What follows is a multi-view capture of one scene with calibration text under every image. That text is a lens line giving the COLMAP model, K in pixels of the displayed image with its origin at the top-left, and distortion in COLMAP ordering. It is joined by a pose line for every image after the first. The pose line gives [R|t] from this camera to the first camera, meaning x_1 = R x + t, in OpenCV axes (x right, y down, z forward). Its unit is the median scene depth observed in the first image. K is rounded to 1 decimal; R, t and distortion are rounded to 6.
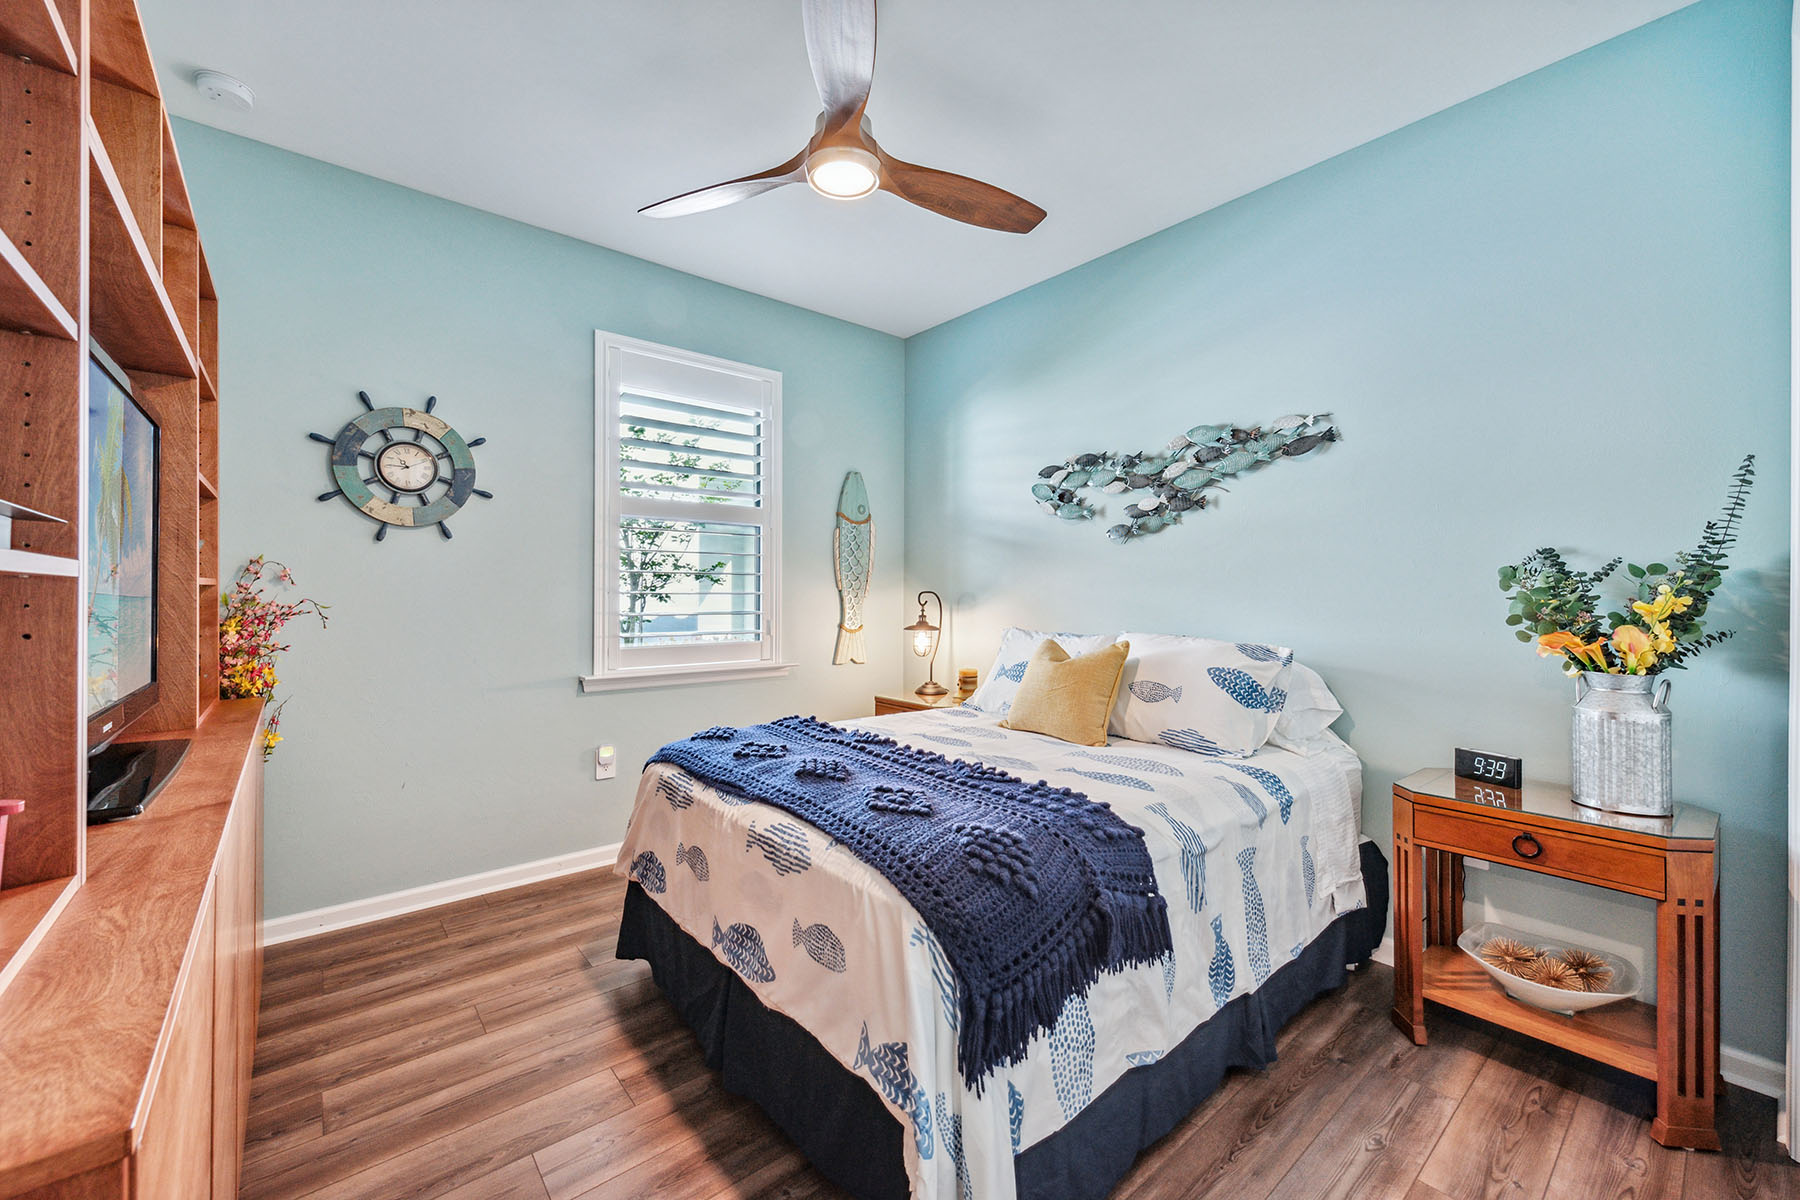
lens RADIAL K [[709.6, 0, 904.3], [0, 709.6, 589.8], [0, 0, 1]] dist [0.012474, -0.003211]
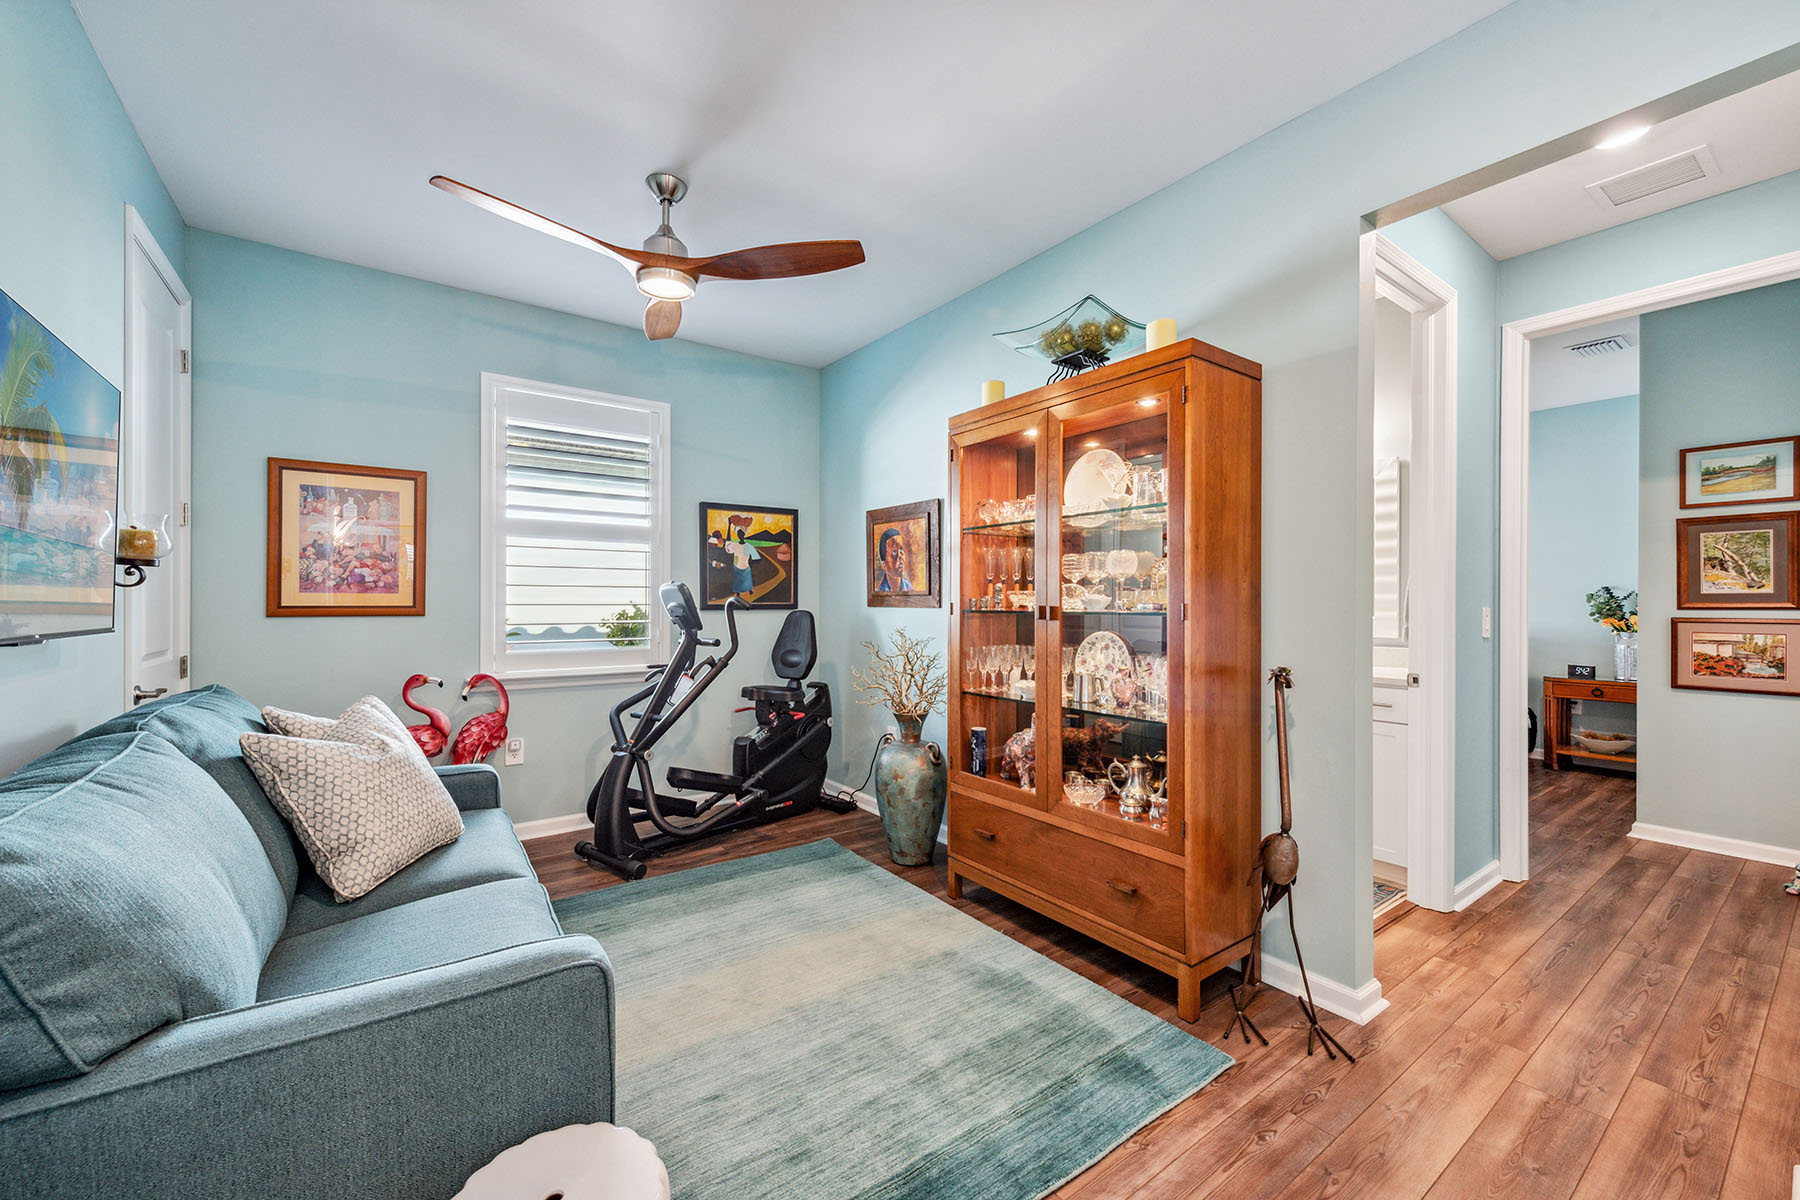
lens RADIAL K [[709.6, 0, 897.2], [0, 709.6, 602.1], [0, 0, 1]] dist [0.012474, -0.003211]
pose [[0.997601, -0.002049, -0.069199, -1.592167], [0.001843, 0.999994, -0.003041, 0.001188], [0.069204, 0.002906, 0.997598, -1.895504]]
